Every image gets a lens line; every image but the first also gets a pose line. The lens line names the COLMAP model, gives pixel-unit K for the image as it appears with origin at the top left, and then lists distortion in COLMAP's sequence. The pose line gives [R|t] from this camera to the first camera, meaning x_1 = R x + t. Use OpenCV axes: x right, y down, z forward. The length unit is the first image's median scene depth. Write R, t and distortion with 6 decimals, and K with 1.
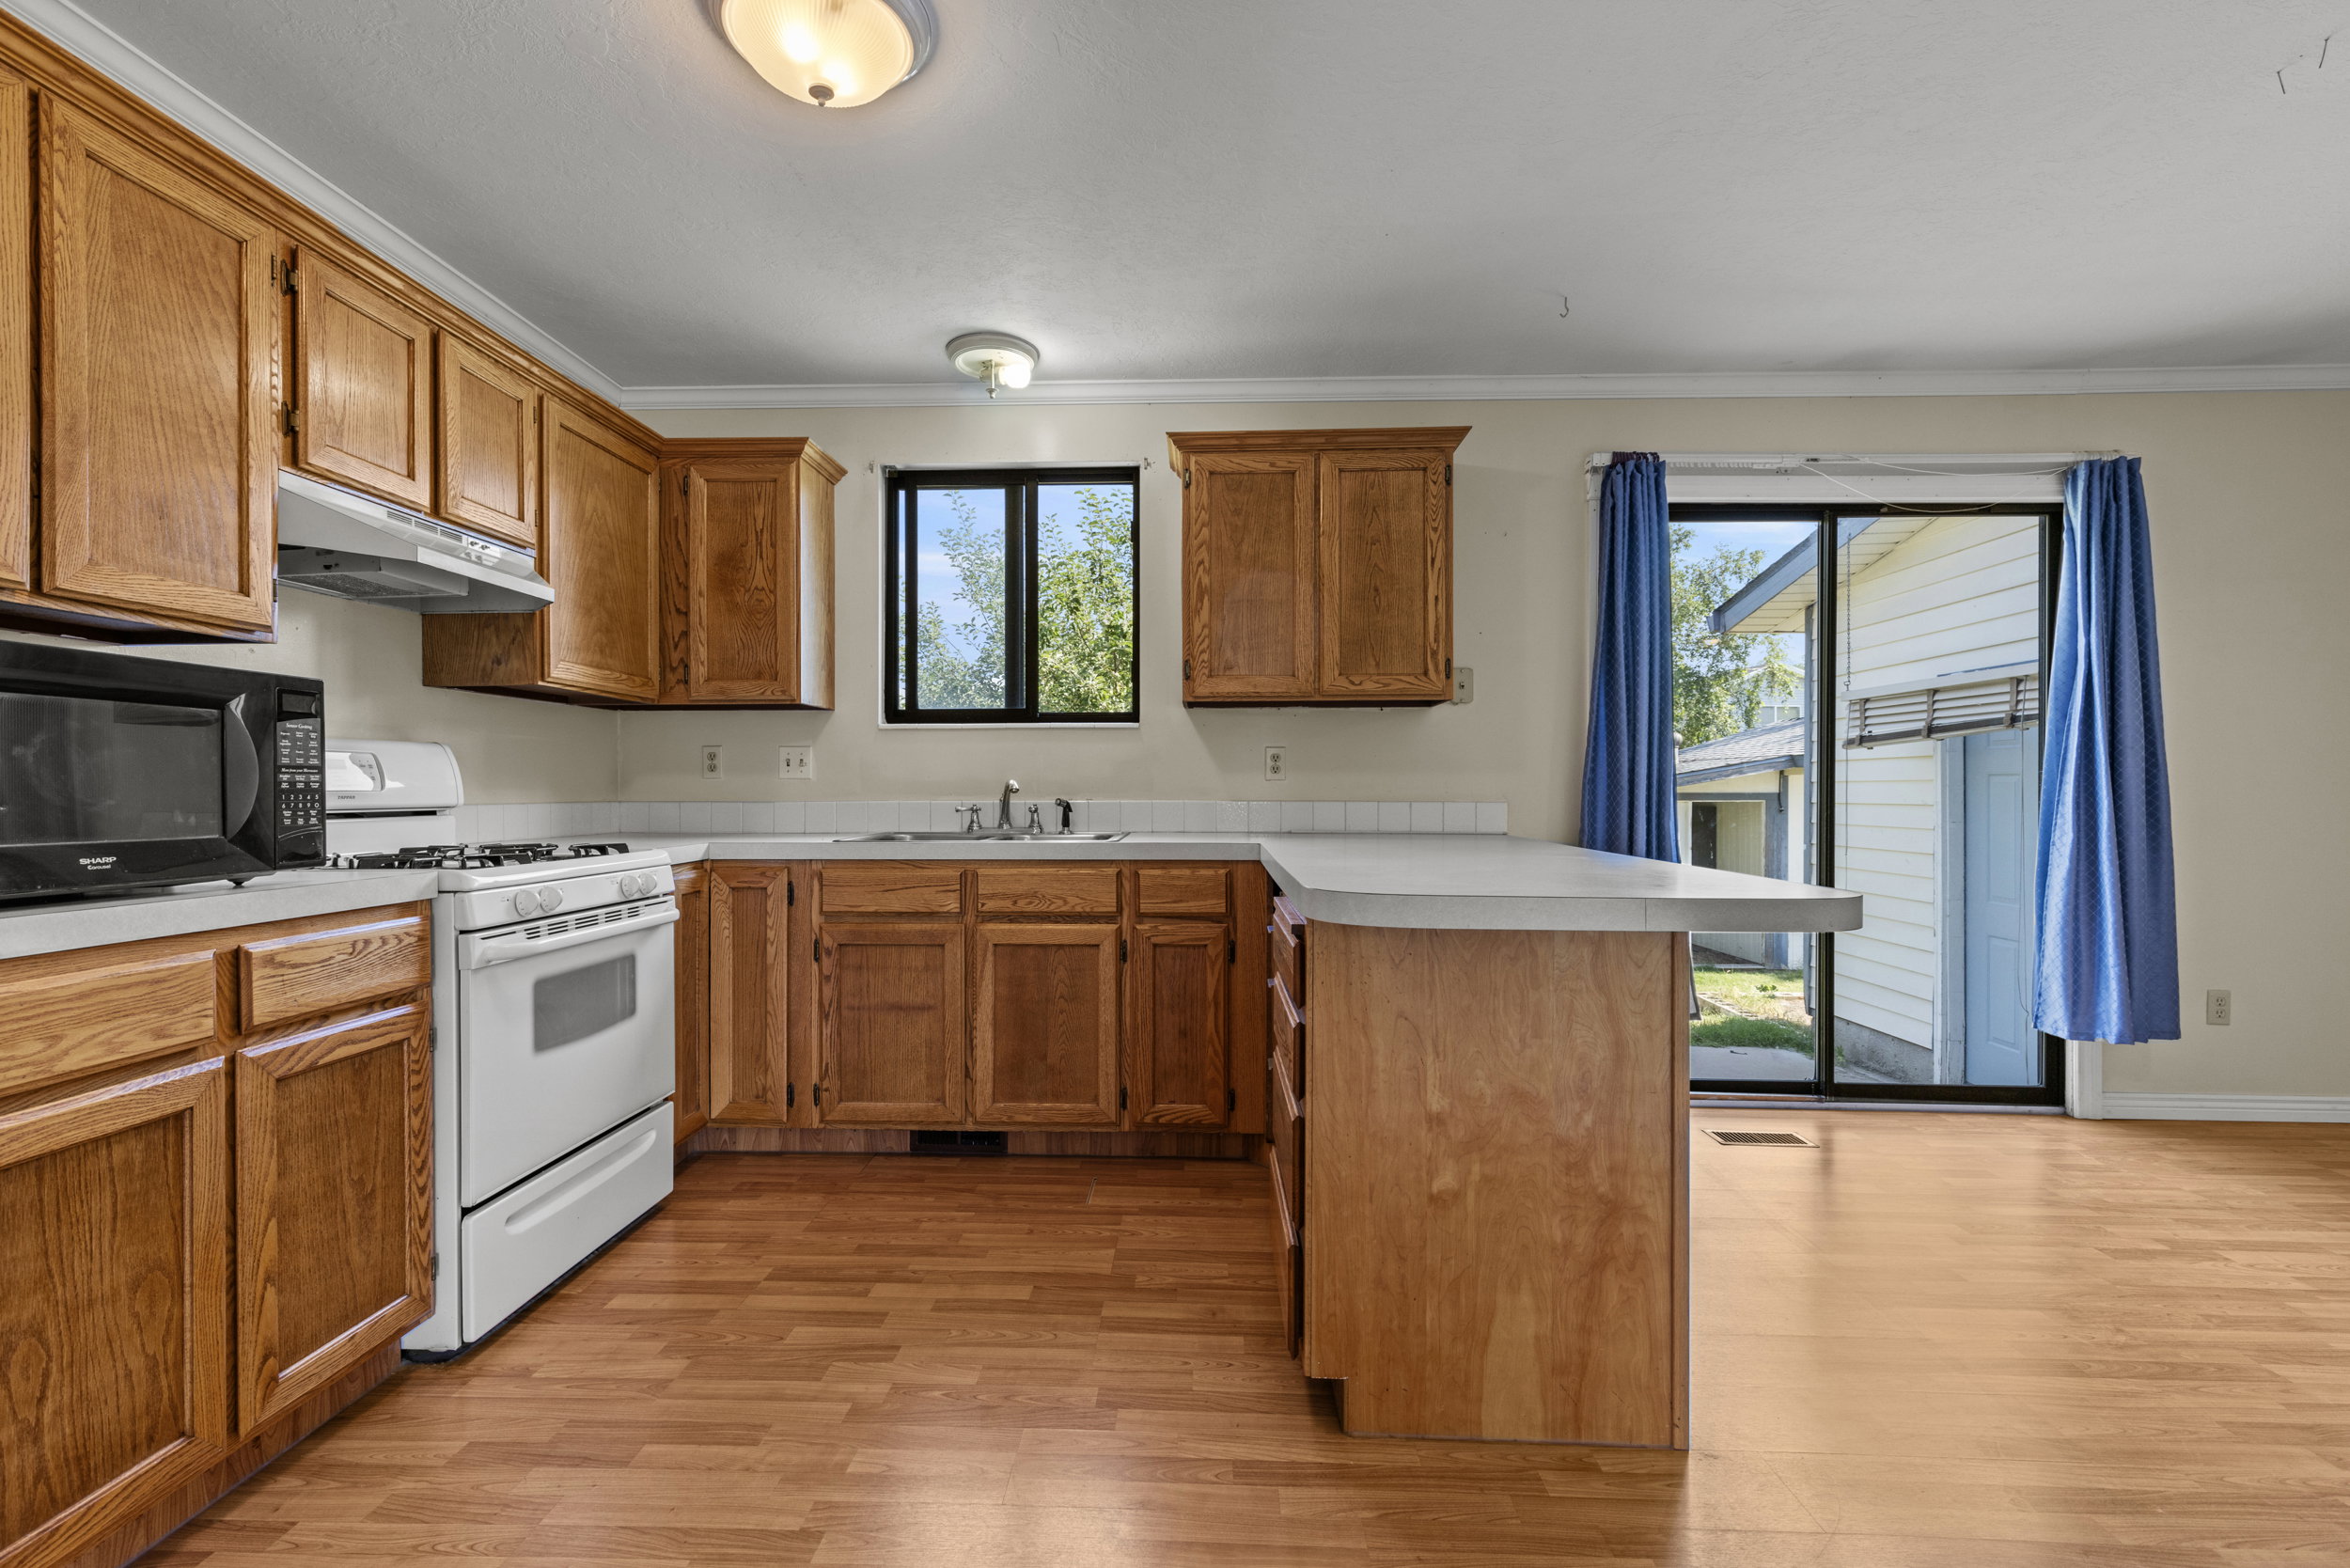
lens RADIAL K [[1052.4, 0, 1177.0], [0, 1052.4, 788.7], [0, 0, 1]] dist [0.004838, 0.000092]
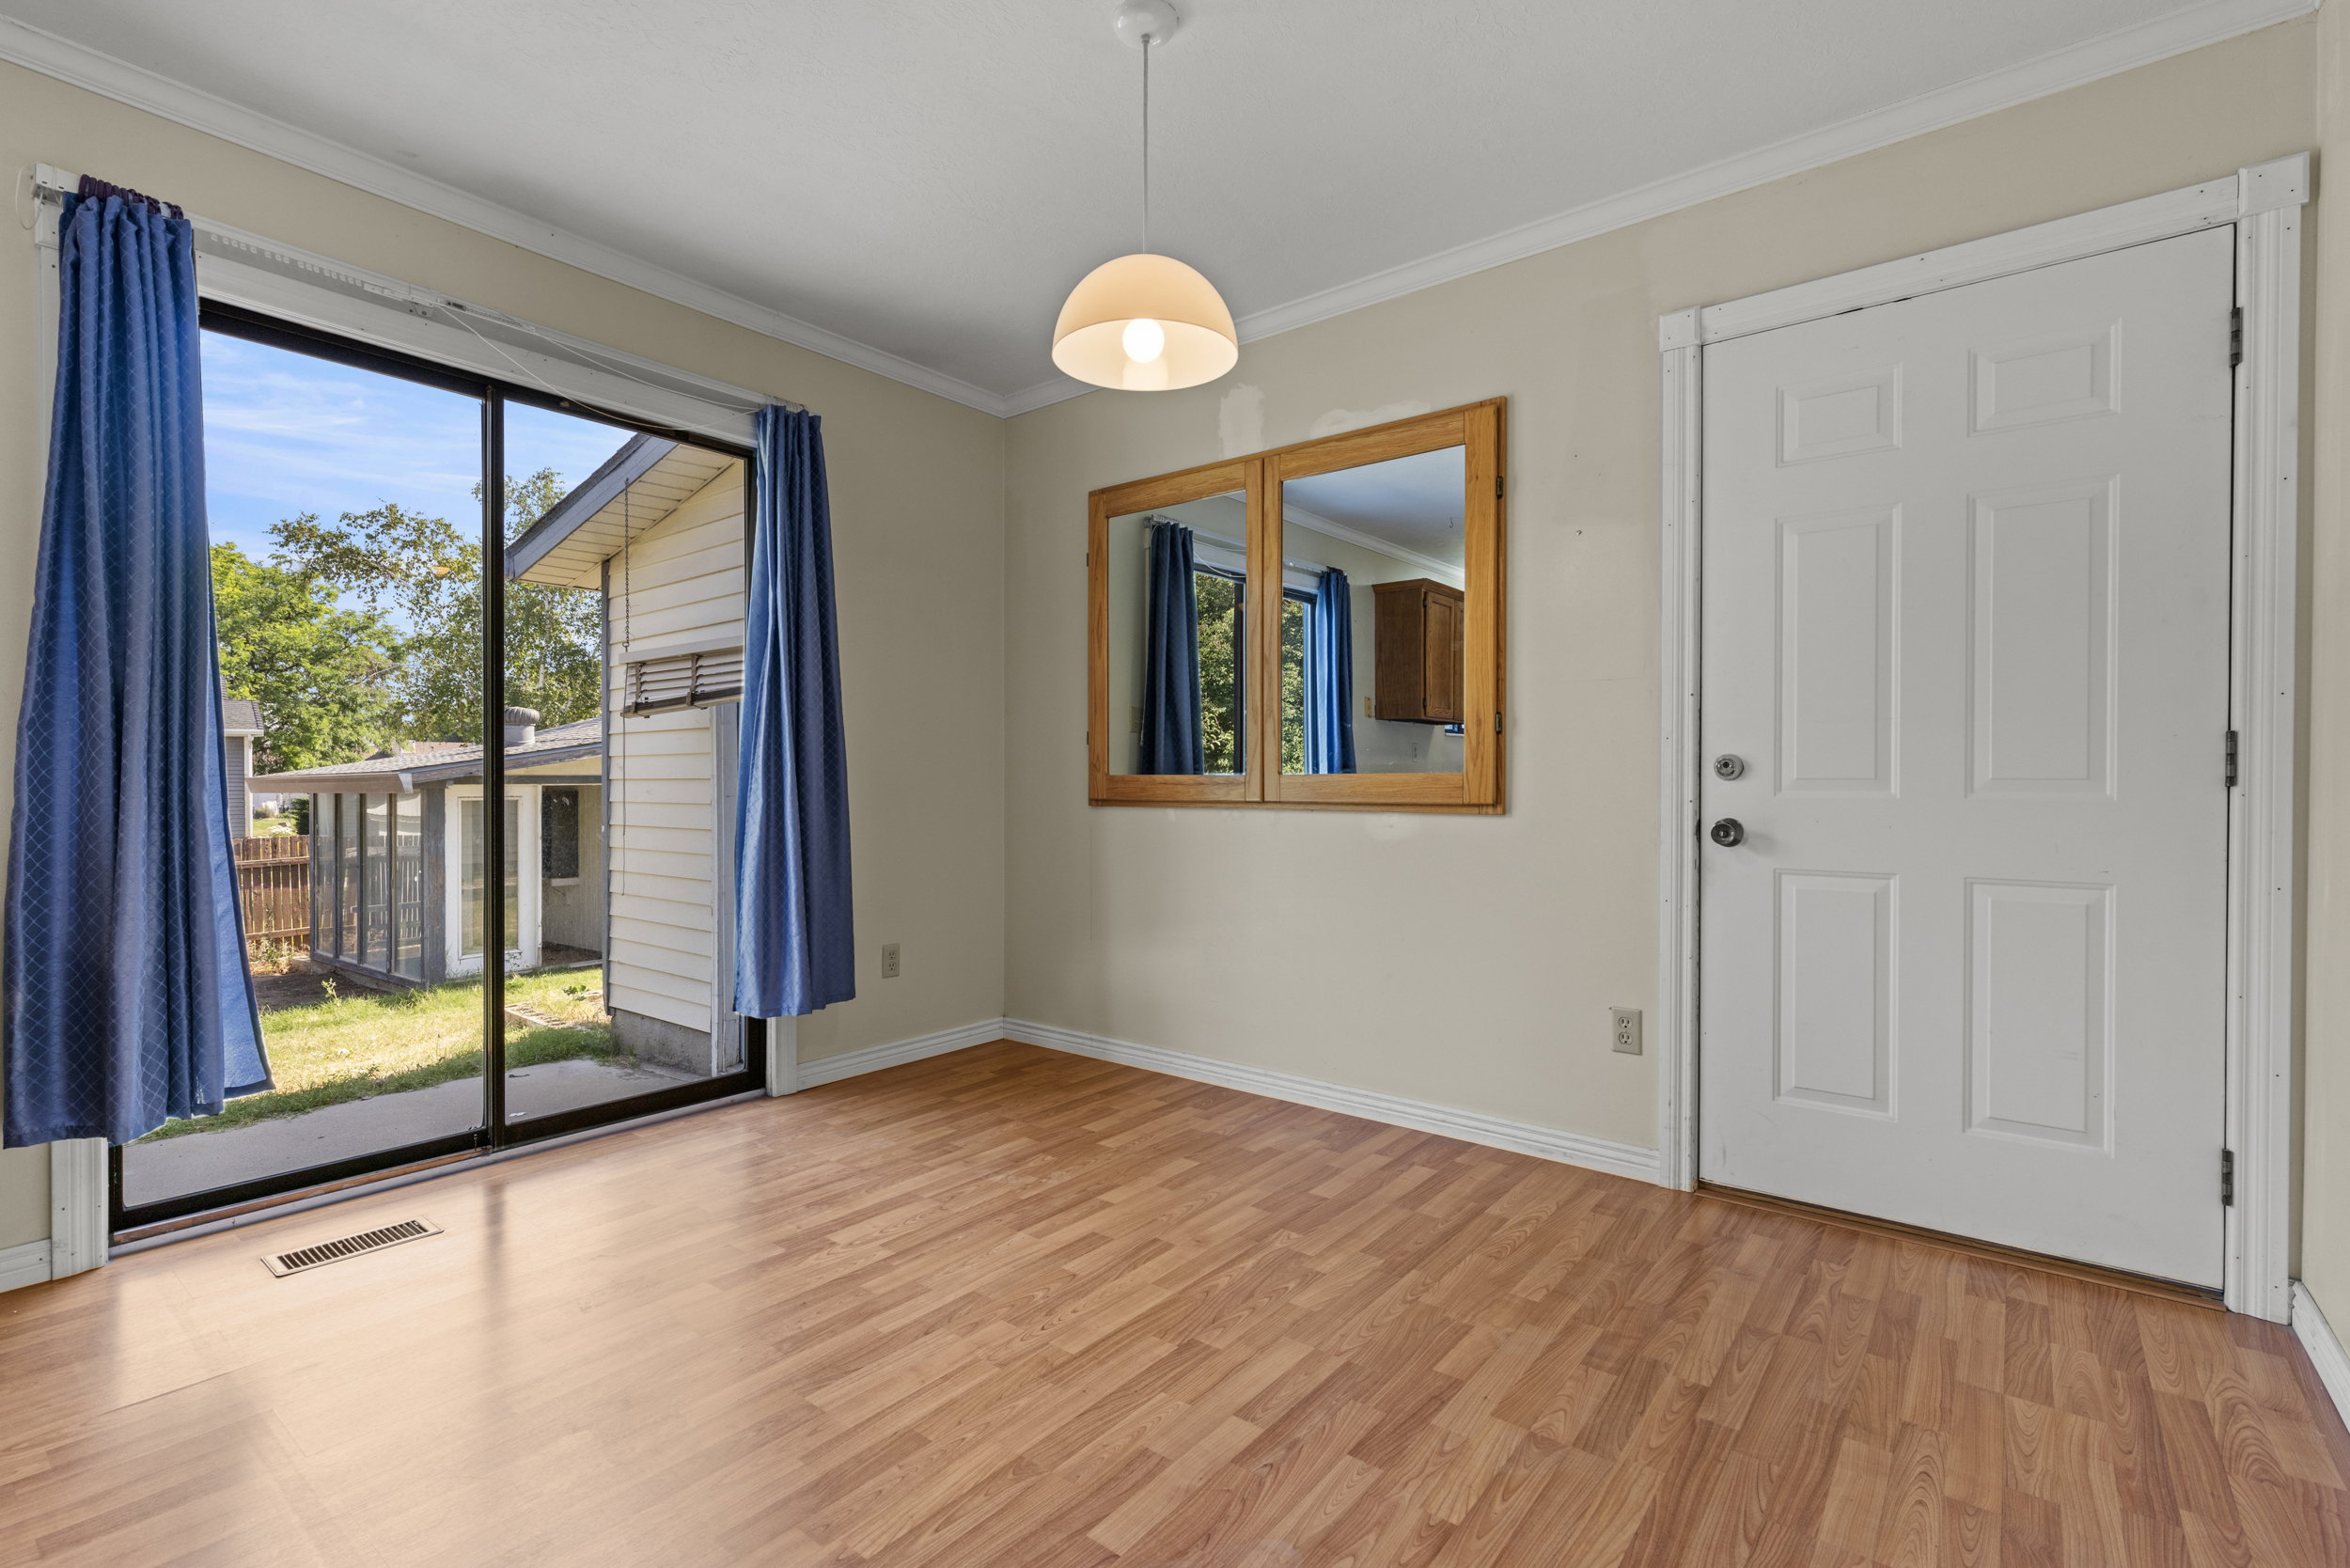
lens RADIAL K [[1062.6, 0, 1170.8], [0, 1062.6, 779.6], [0, 0, 1]] dist [0.003875, -0.000003]
pose [[0.589354, -0.001937, 0.807872, 0.370026], [0.000734, 0.999998, 0.001863, 0.029707], [-0.807874, -0.000505, 0.589354, 0.185232]]
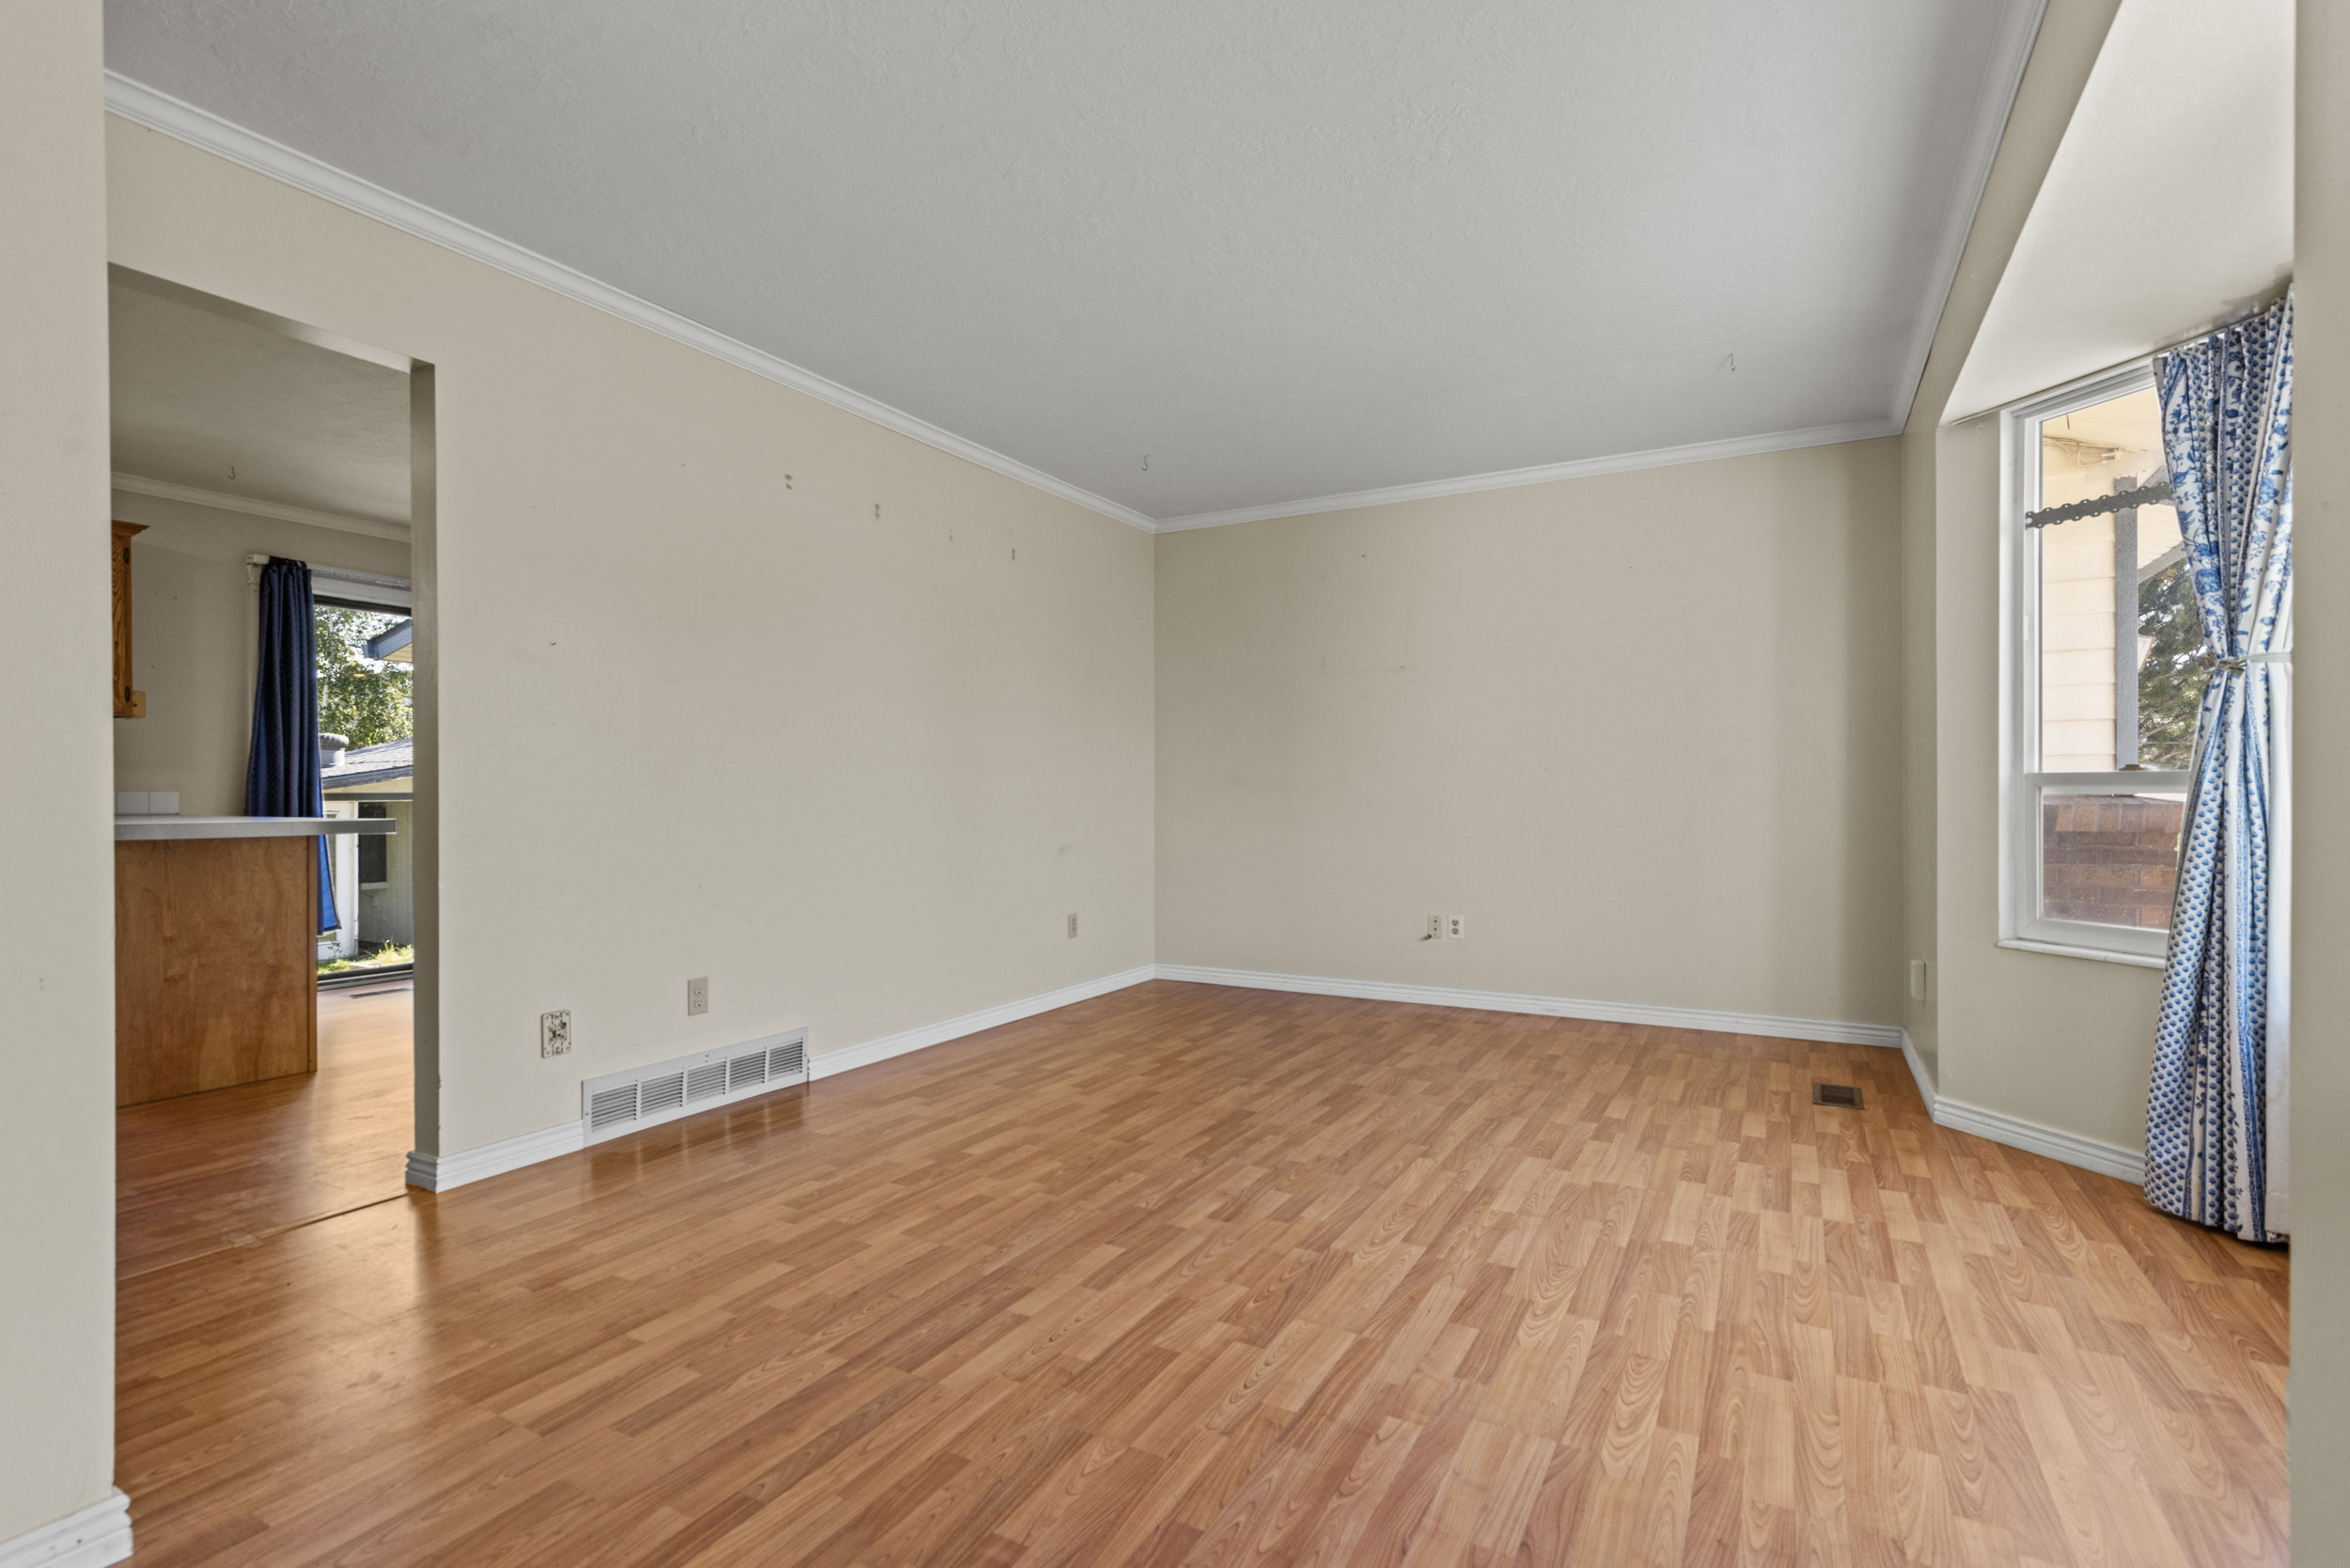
lens RADIAL K [[1075.5, 0, 1183.7], [0, 1075.5, 787.5], [0, 0, 1]] dist [0.004043, -0.000358]
pose [[0.453913, -0.001596, 0.891044, -0.462600], [0.006832, 0.999975, -0.001689, 0.025168], [-0.891020, 0.006854, 0.453913, -1.082901]]
